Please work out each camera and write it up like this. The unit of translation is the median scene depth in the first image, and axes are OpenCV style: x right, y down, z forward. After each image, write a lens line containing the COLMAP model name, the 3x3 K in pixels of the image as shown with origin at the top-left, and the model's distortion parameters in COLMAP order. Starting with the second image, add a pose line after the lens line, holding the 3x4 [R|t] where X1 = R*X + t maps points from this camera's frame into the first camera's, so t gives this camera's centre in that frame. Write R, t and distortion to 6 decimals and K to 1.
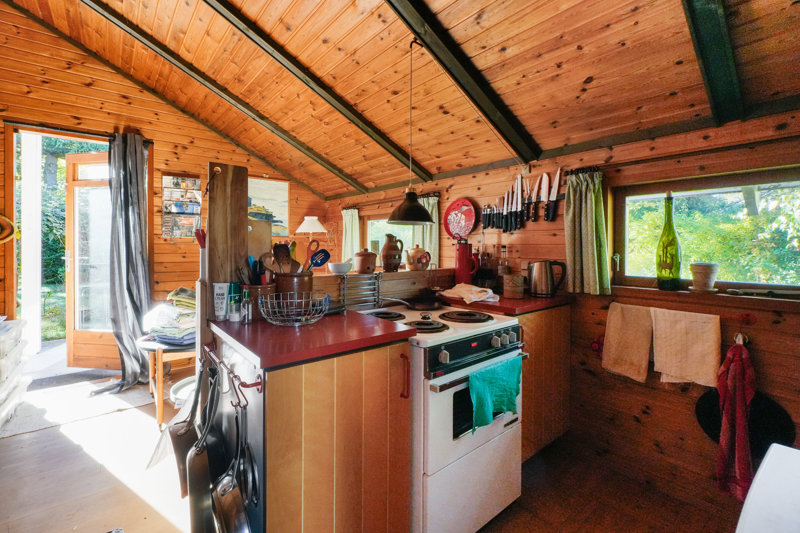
lens RADIAL K [[347.3, 0, 407.8], [0, 347.3, 243.4], [0, 0, 1]] dist [-0.002586, -0.000470]
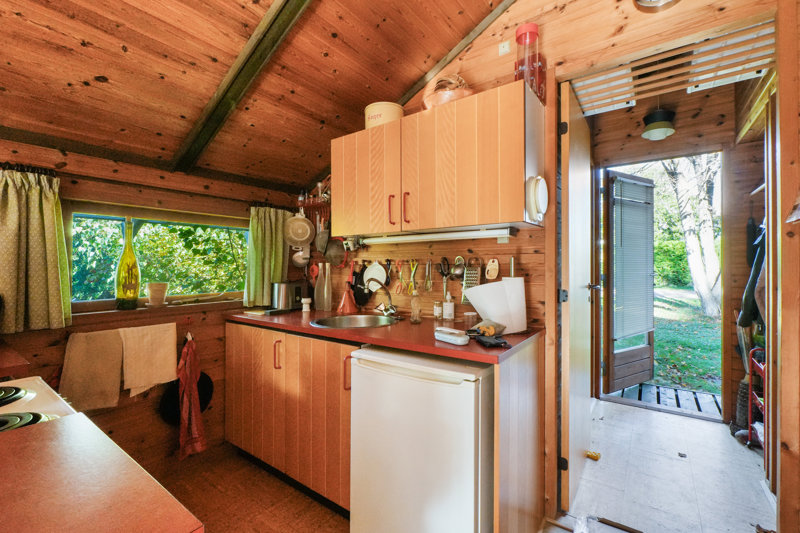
lens RADIAL K [[347.3, 0, 401.7], [0, 347.3, 265.3], [0, 0, 1]] dist [-0.002586, -0.000470]
pose [[-0.221629, 0.003107, 0.975126, -0.477064], [0.002095, 0.999994, -0.002711, 0.004416], [-0.975129, 0.001442, -0.221634, 0.432925]]
